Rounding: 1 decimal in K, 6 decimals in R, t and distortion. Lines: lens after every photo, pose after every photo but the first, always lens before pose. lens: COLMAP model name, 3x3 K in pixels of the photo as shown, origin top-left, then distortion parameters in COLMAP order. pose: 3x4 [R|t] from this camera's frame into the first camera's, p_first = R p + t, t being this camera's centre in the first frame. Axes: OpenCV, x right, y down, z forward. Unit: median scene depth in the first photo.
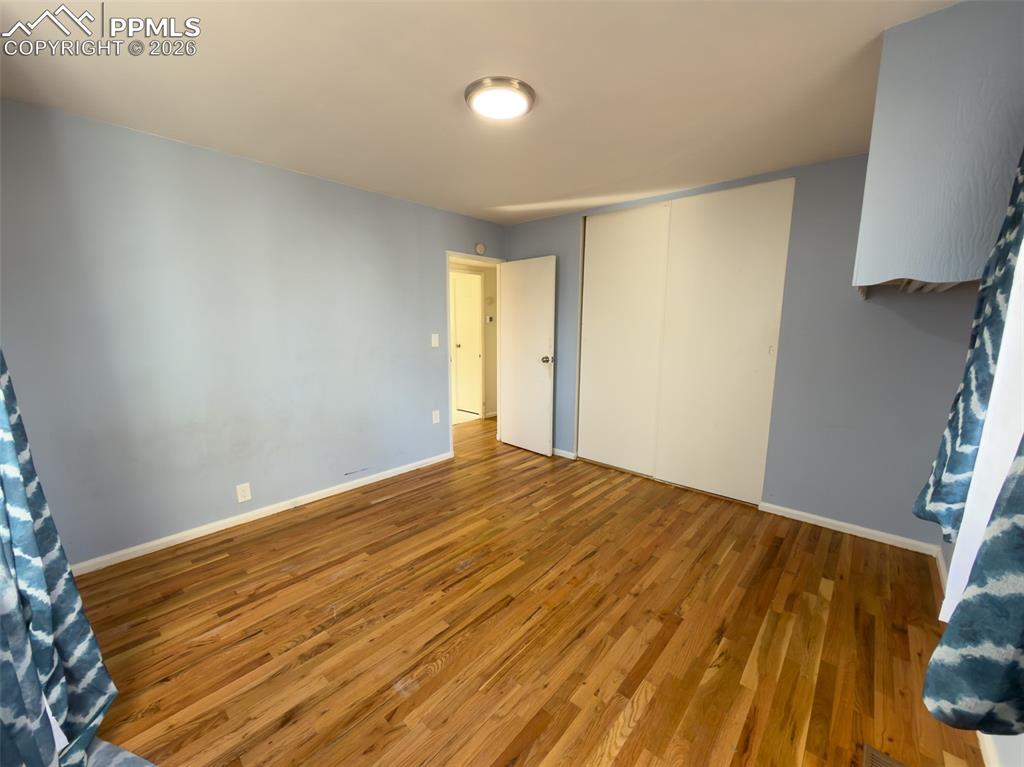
lens RADIAL K [[408.1, 0, 512.8], [0, 408.1, 385.2], [0, 0, 1]] dist [0.000561, -0.000448]
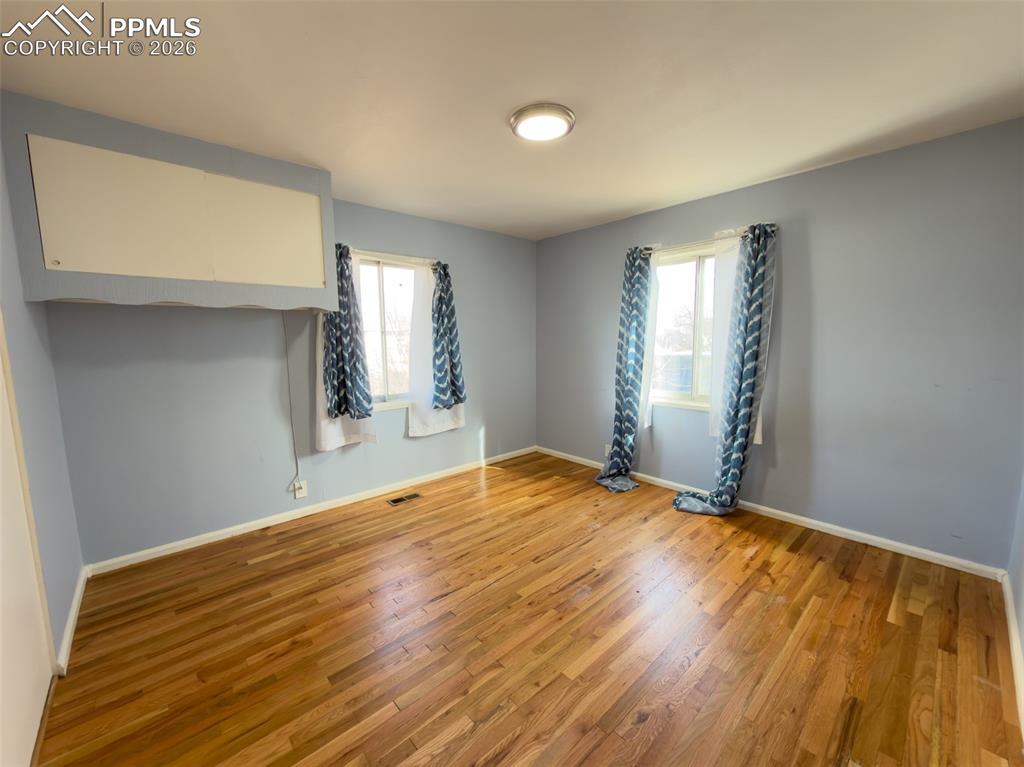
lens RADIAL K [[408.1, 0, 512.8], [0, 408.1, 385.2], [0, 0, 1]] dist [0.000561, -0.000448]
pose [[-0.994211, -0.005170, 0.107317, -0.064693], [0.024197, 0.962409, 0.270525, -0.288702], [-0.104682, 0.271556, -0.956713, 1.956818]]
